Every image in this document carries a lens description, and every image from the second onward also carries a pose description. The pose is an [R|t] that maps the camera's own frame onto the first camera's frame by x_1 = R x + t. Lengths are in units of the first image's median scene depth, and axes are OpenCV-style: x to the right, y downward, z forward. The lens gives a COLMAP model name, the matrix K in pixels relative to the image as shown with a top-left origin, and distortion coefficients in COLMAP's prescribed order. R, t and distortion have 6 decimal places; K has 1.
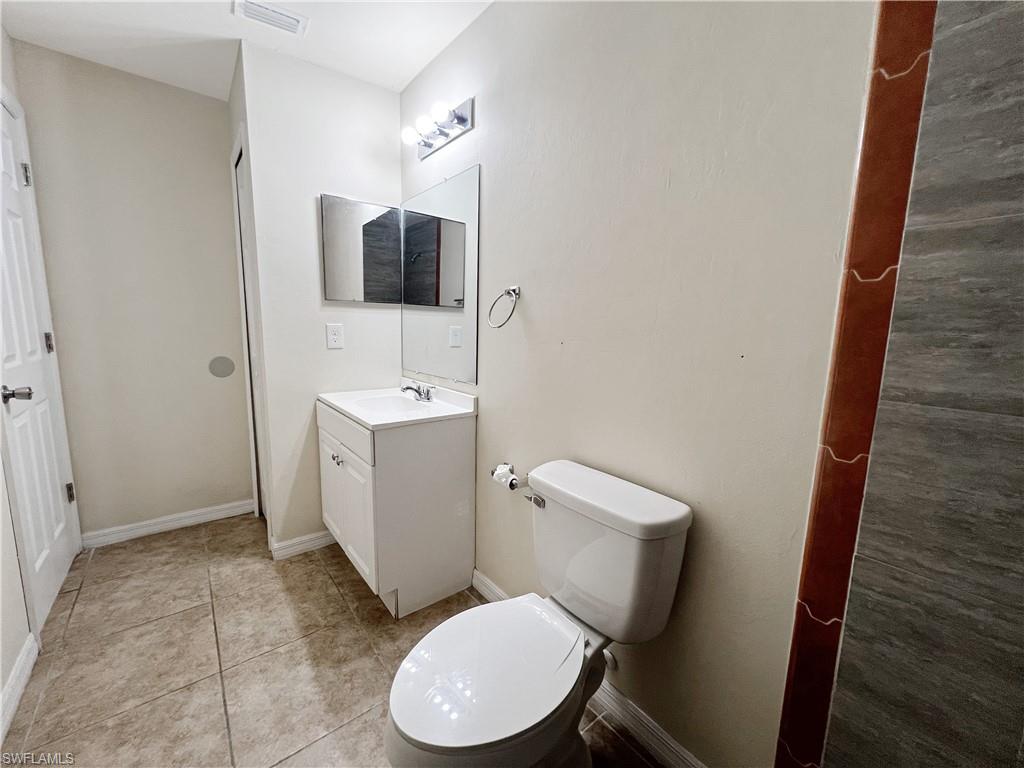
lens RADIAL K [[410.1, 0, 459.4], [0, 410.1, 381.7], [0, 0, 1]] dist [0.000538, 0.000100]
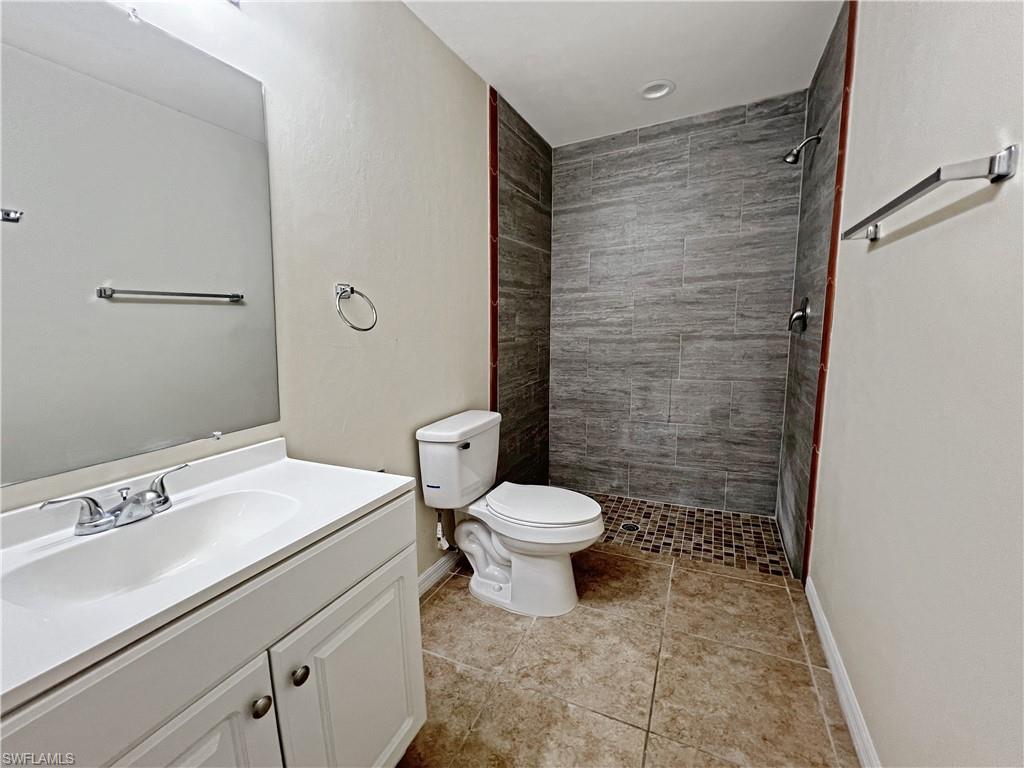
lens RADIAL K [[406.9, 0, 505.9], [0, 406.9, 383.9], [0, 0, 1]] dist [0.003277, 0.000485]
pose [[-0.480362, -0.126690, 0.867872, -1.041874], [0.158511, 0.960678, 0.227972, -0.210532], [-0.862628, 0.247076, -0.441392, 1.378019]]
